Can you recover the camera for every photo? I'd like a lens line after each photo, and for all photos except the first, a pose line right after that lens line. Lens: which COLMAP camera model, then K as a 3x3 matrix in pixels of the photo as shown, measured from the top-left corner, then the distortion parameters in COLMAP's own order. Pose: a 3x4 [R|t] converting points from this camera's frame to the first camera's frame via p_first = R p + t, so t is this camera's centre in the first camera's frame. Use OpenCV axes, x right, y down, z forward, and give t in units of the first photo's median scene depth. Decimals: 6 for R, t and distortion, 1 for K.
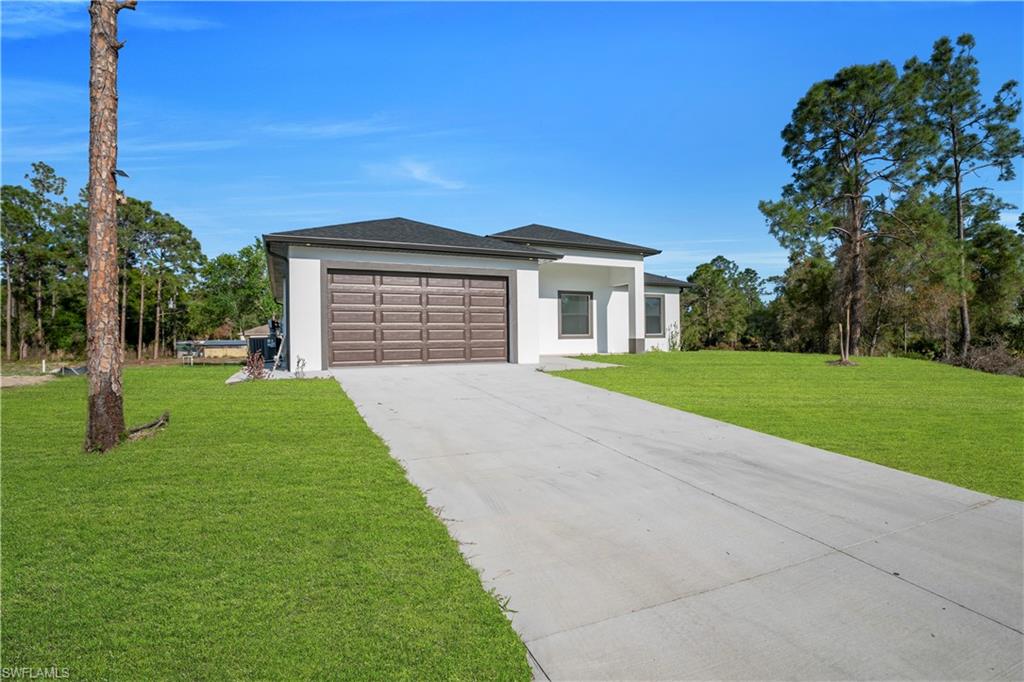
lens RADIAL K [[481.3, 0, 510.8], [0, 481.3, 343.7], [0, 0, 1]] dist [-0.028134, 0.000195]
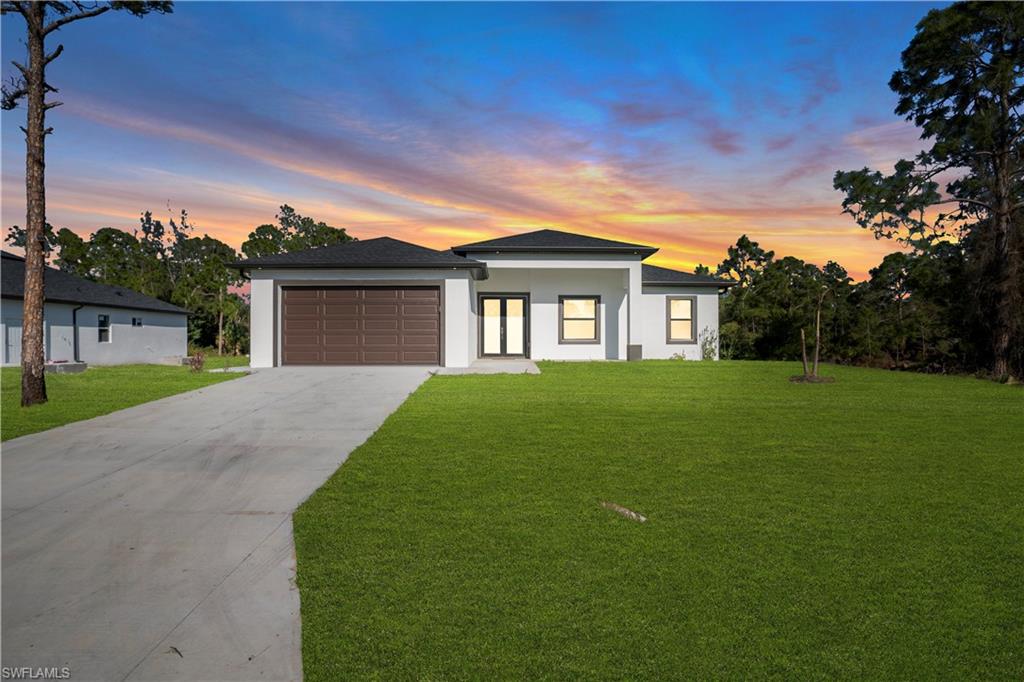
lens RADIAL K [[481.3, 0, 510.8], [0, 481.3, 343.7], [0, 0, 1]] dist [-0.028134, 0.000195]
pose [[0.917330, 0.011847, -0.397951, 0.354477], [-0.014008, 0.999899, -0.002523, -0.006331], [0.397881, 0.007888, 0.917403, 0.050197]]
